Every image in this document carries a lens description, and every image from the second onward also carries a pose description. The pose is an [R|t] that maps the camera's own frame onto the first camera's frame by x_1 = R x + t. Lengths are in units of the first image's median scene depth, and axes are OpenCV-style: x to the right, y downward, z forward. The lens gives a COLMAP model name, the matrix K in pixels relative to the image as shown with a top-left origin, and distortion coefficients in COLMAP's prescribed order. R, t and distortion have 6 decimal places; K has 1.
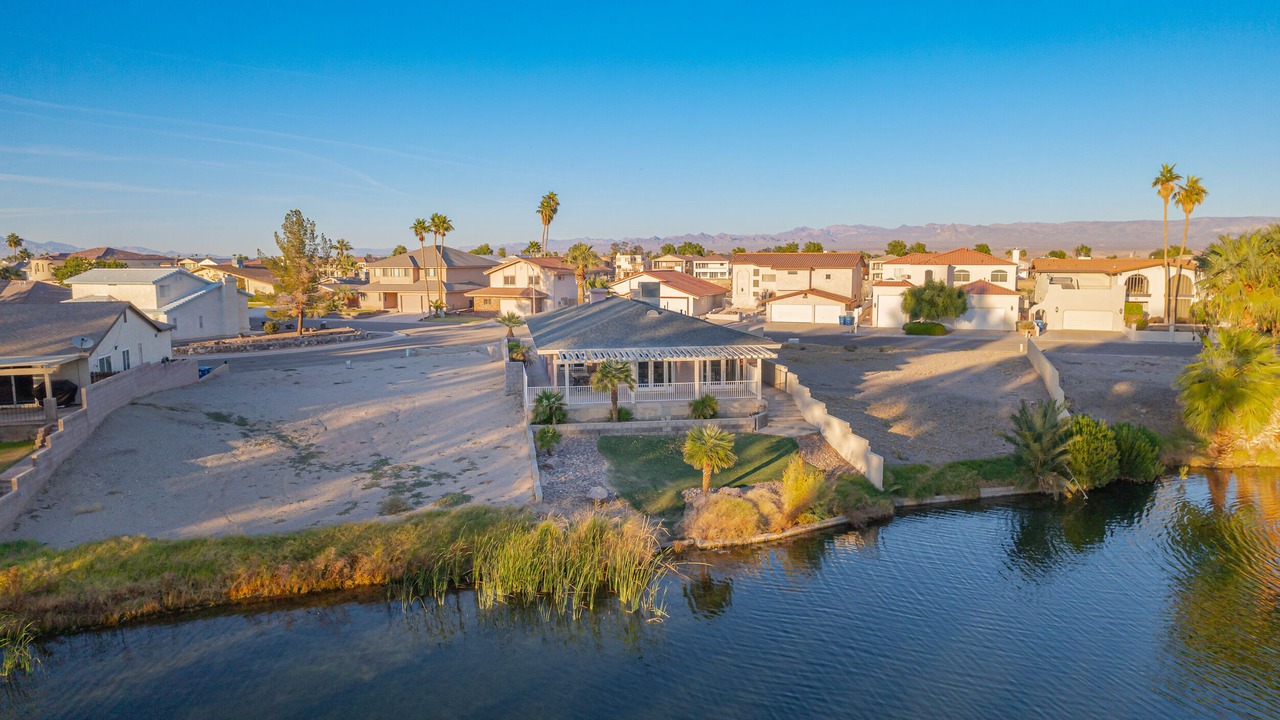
lens RADIAL K [[833.3, 0, 630.1], [0, 833.3, 358.4], [0, 0, 1]] dist [-0.073234, 0.056756]
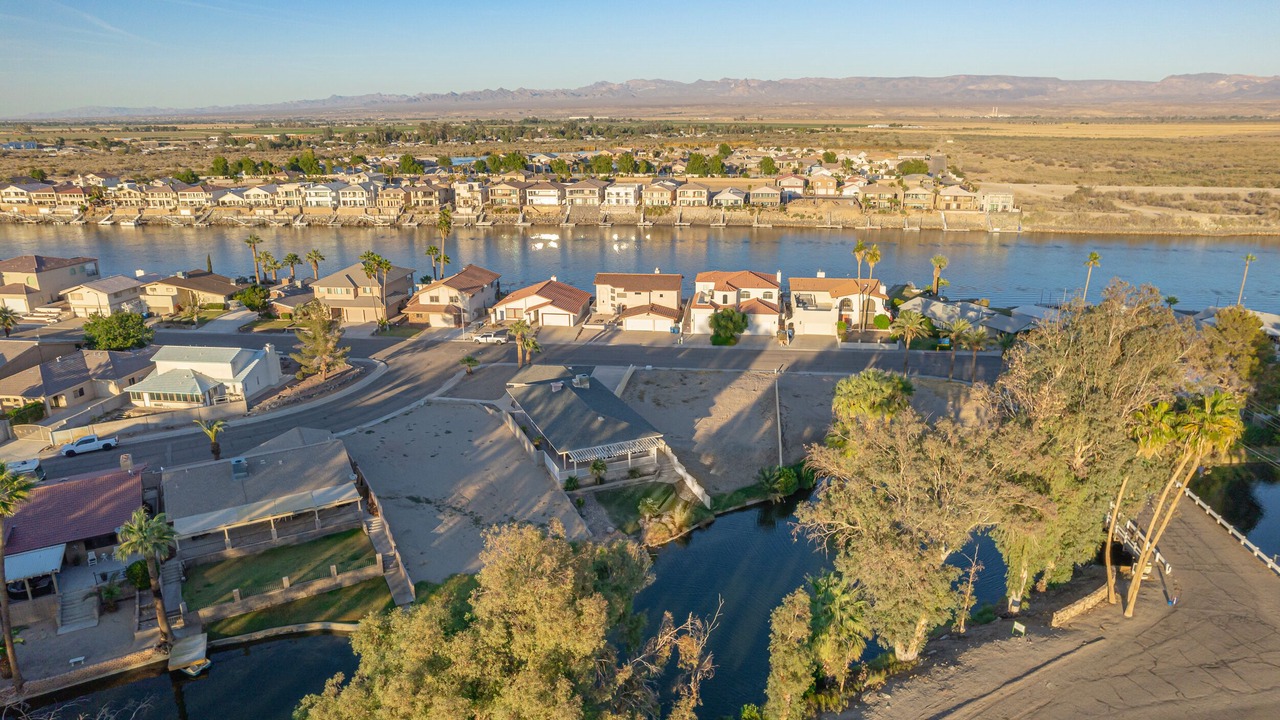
lens RADIAL K [[820.3, 0, 642.7], [0, 820.3, 360.1], [0, 0, 1]] dist [-0.080843, 0.071710]
pose [[0.968939, -0.074432, 0.235831, -0.369949], [0.032431, 0.983639, 0.177207, -0.599985], [-0.245162, -0.164055, 0.955501, -1.043801]]
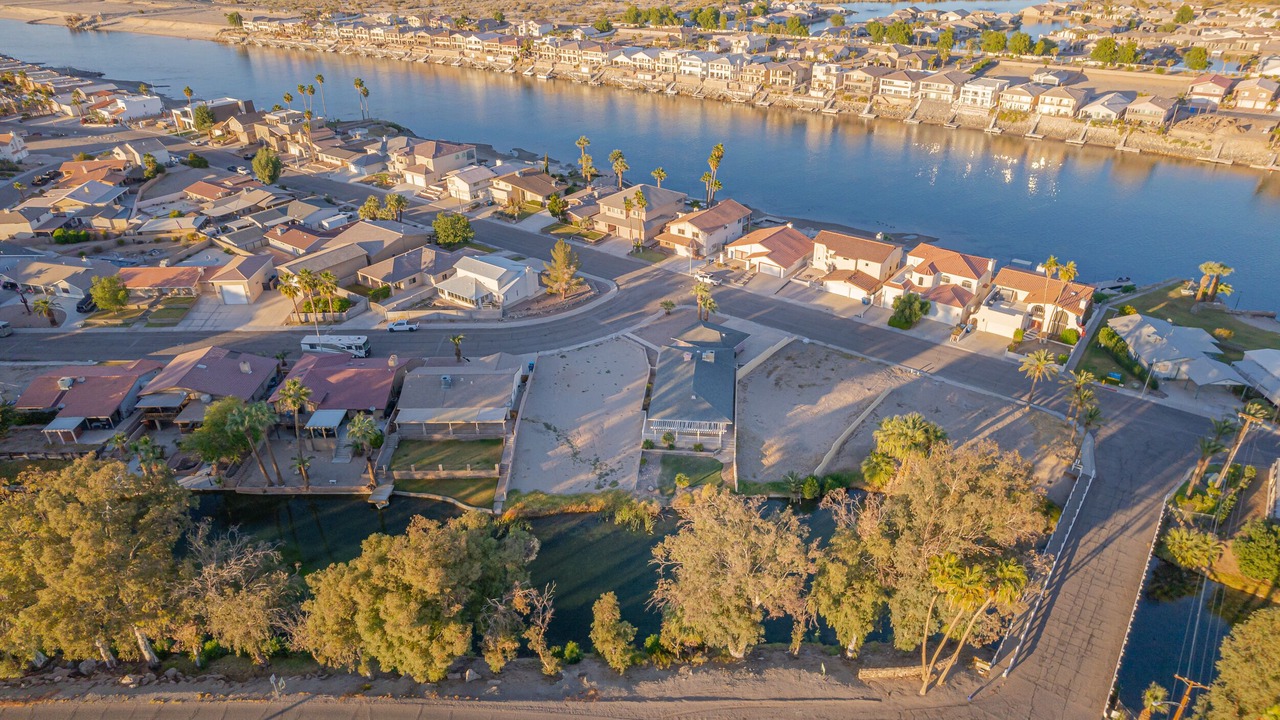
lens RADIAL K [[820.3, 0, 642.7], [0, 820.3, 360.1], [0, 0, 1]] dist [-0.080843, 0.071710]
pose [[0.964699, 0.119425, -0.234719, 0.512752], [-0.023460, 0.926695, 0.375081, -1.247481], [0.262307, -0.356334, 0.896784, -1.501466]]
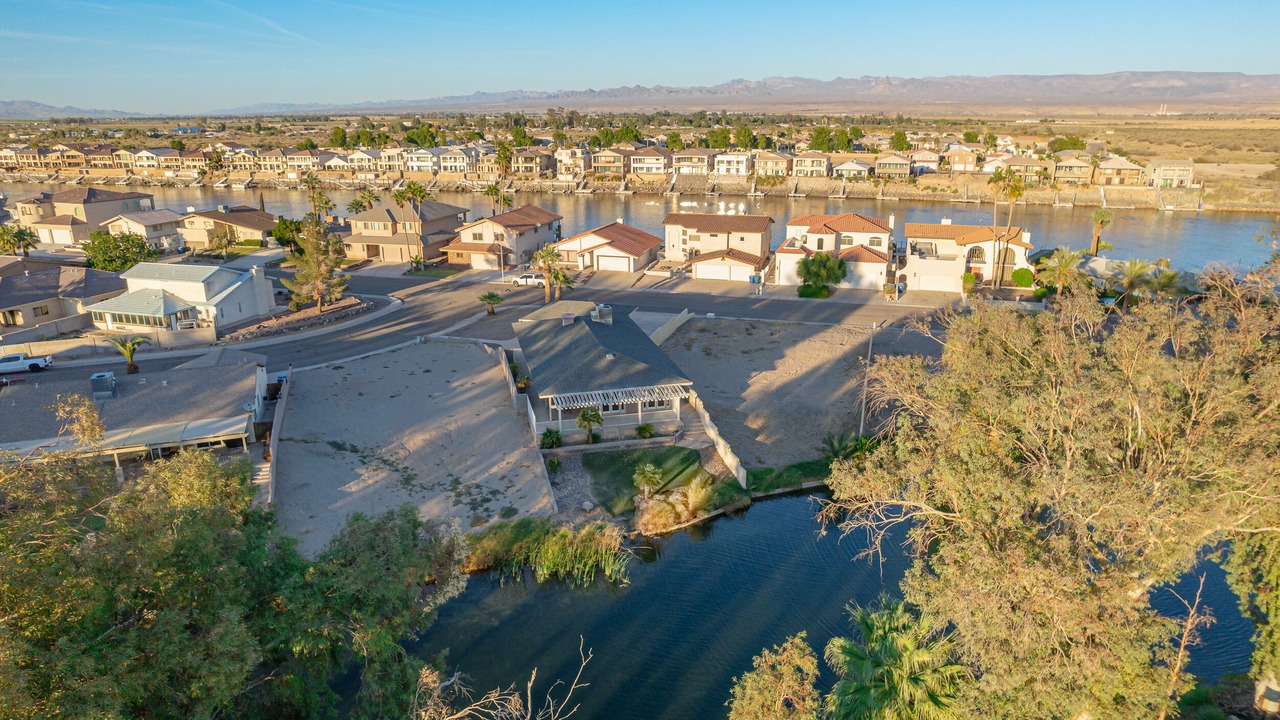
lens RADIAL K [[820.3, 0, 642.7], [0, 820.3, 360.1], [0, 0, 1]] dist [-0.080843, 0.071710]
pose [[0.995845, -0.027448, 0.086825, -0.046247], [0.011761, 0.984274, 0.176256, -0.332043], [-0.090297, -0.174503, 0.980508, -0.510250]]
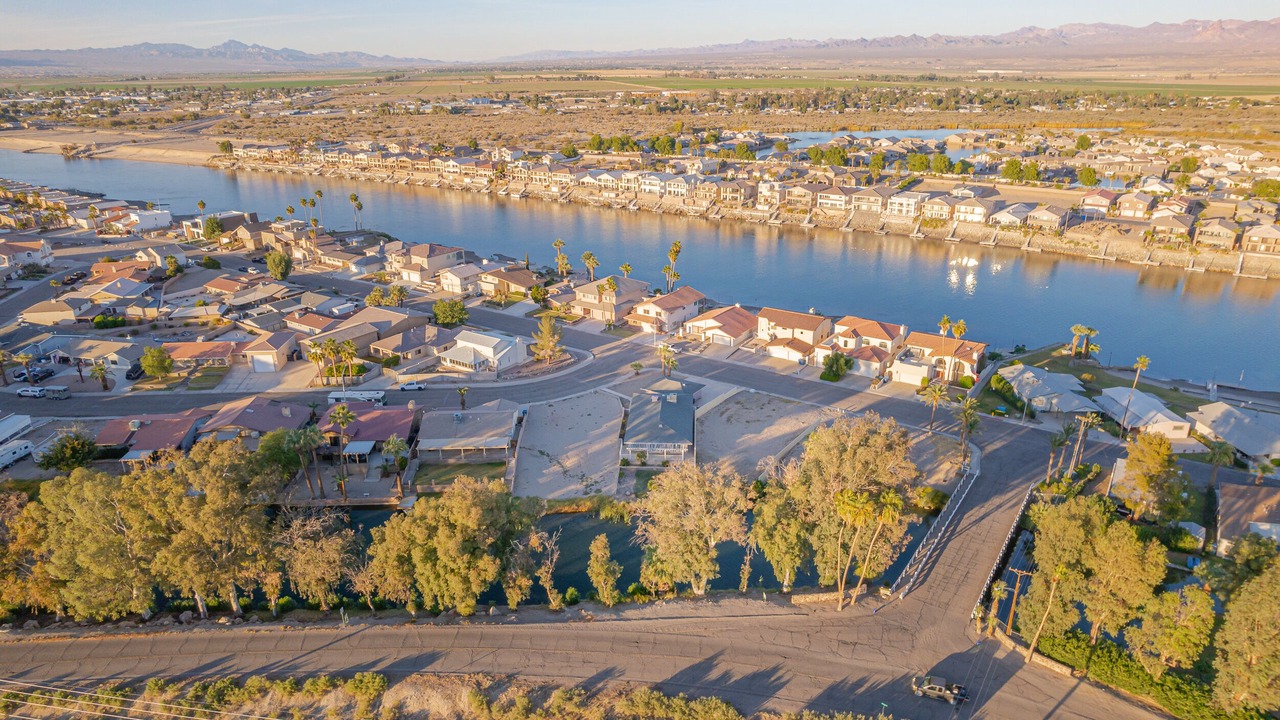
lens RADIAL K [[820.3, 0, 642.7], [0, 820.3, 360.1], [0, 0, 1]] dist [-0.080843, 0.071710]
pose [[0.976245, 0.071426, -0.204556, 0.656447], [-0.021977, 0.971875, 0.234468, -1.162368], [0.215550, -0.224403, 0.950359, -2.251074]]
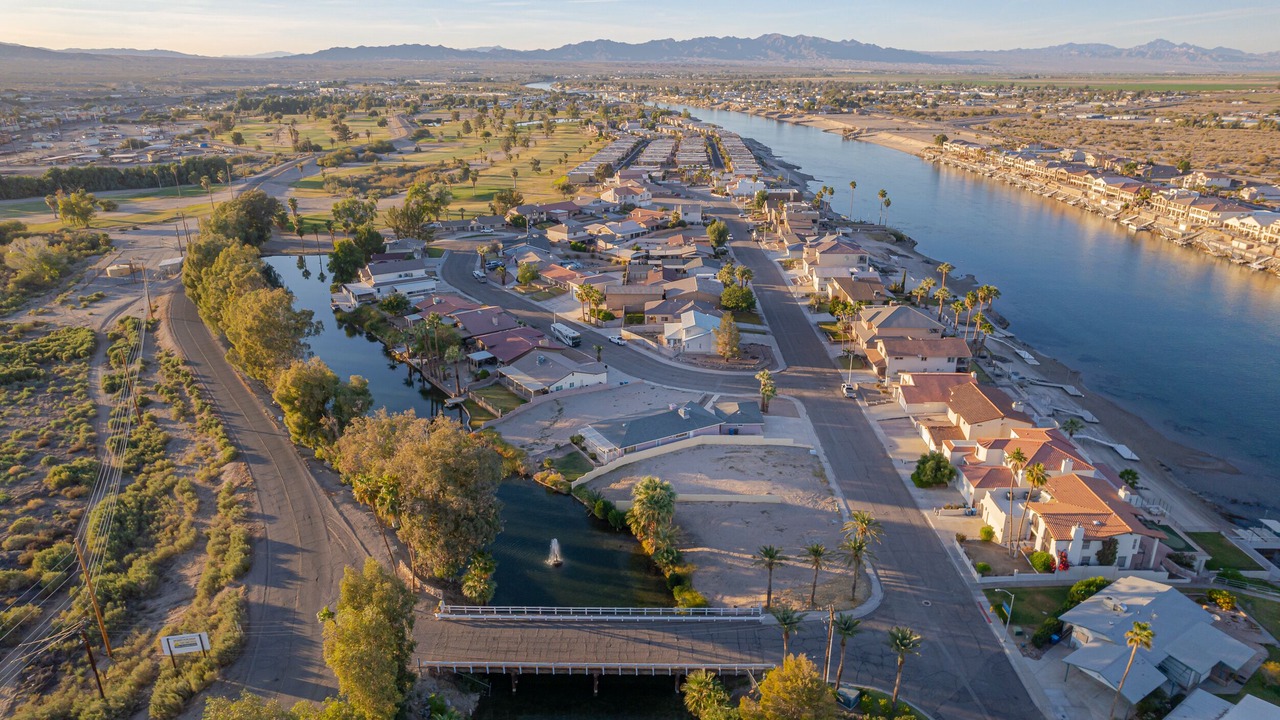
lens RADIAL K [[820.3, 0, 642.7], [0, 820.3, 360.1], [0, 0, 1]] dist [-0.080843, 0.071710]
pose [[0.356900, 0.321284, -0.877154, 3.083236], [-0.110772, 0.946924, 0.301768, -1.403934], [0.927552, -0.010537, 0.373546, -0.180392]]
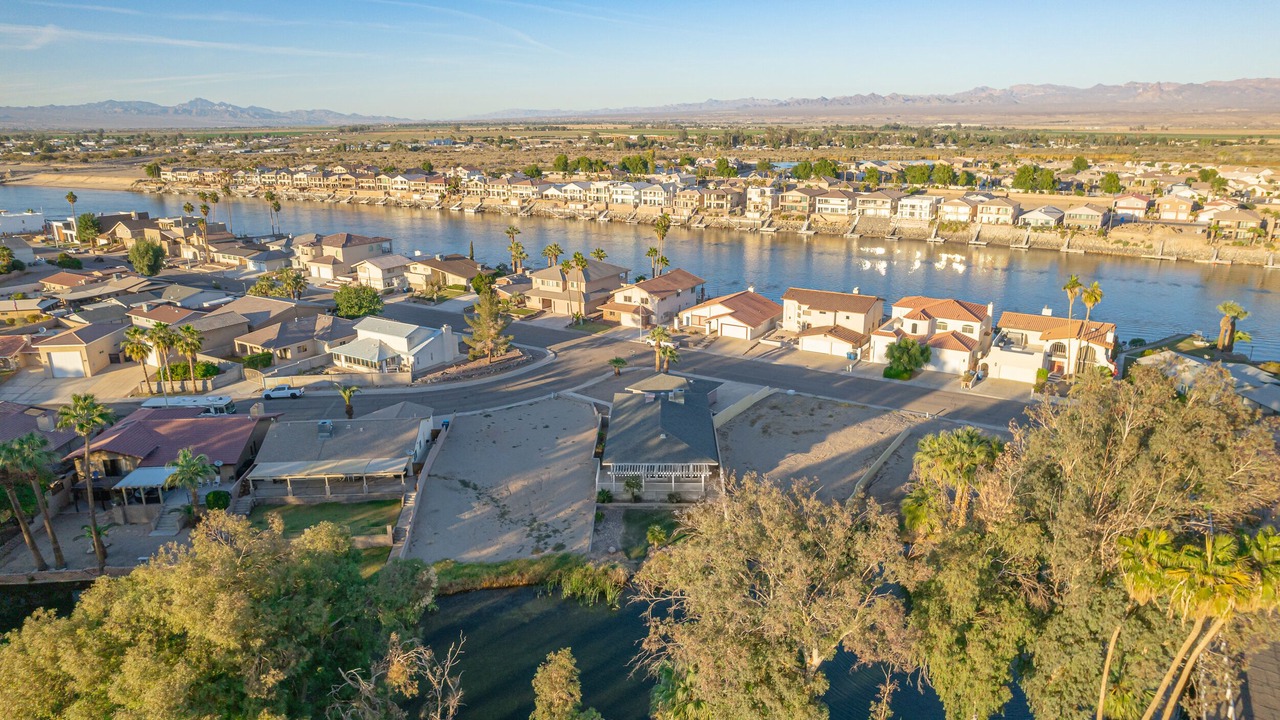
lens RADIAL K [[820.3, 0, 642.7], [0, 820.3, 360.1], [0, 0, 1]] dist [-0.080843, 0.071710]
pose [[0.984141, 0.048418, -0.170653, 0.331682], [-0.019196, 0.985448, 0.168891, -0.613328], [0.176347, -0.162937, 0.970749, -0.986363]]
